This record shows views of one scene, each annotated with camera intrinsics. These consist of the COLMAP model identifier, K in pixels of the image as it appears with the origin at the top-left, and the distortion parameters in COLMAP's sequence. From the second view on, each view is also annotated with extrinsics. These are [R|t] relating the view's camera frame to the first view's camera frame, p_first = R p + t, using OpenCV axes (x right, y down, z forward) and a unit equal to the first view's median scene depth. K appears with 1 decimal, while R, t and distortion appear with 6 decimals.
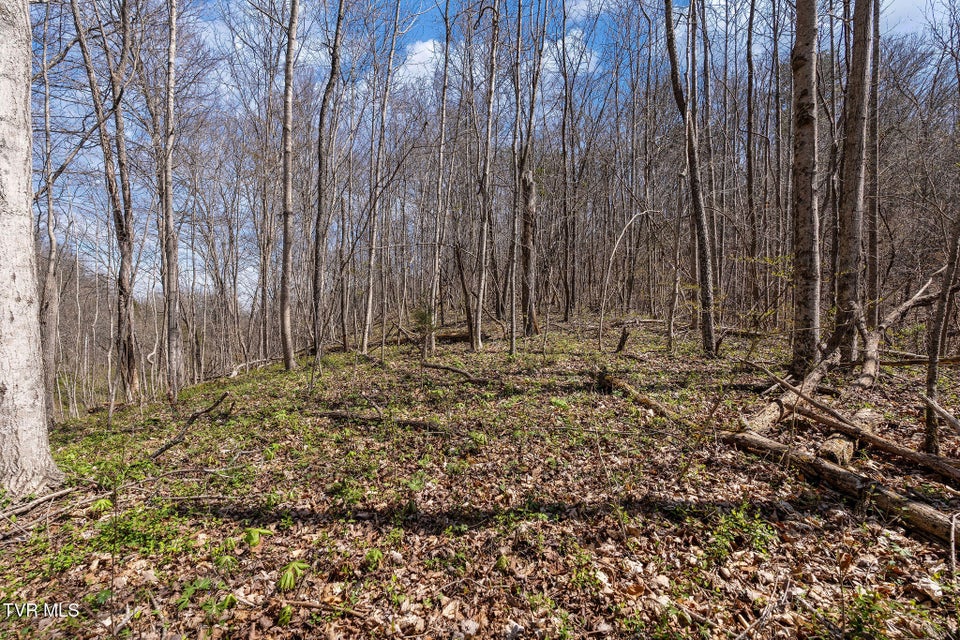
lens RADIAL K [[419.9, 0, 480.0], [0, 419.9, 318.5], [0, 0, 1]] dist [-0.002624, -0.000163]
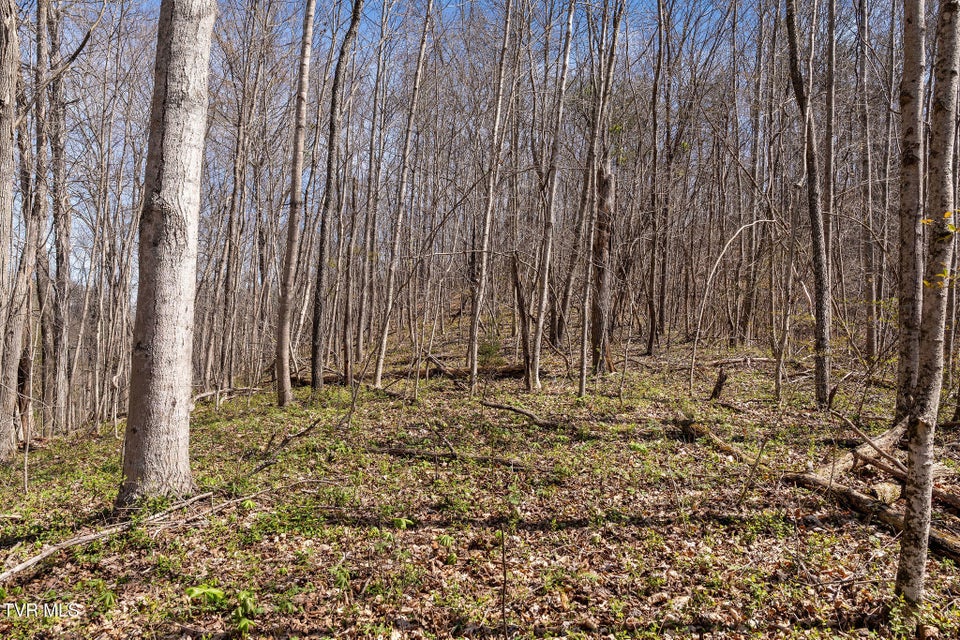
lens RADIAL K [[727.2, 0, 479.0], [0, 727.2, 299.7], [0, 0, 1]] dist [-0.000865, -0.000637]
pose [[0.998628, 0.041409, -0.032067, -0.117008], [-0.042966, 0.997851, -0.049477, -0.033188], [0.029949, 0.050787, 0.998260, -0.591765]]
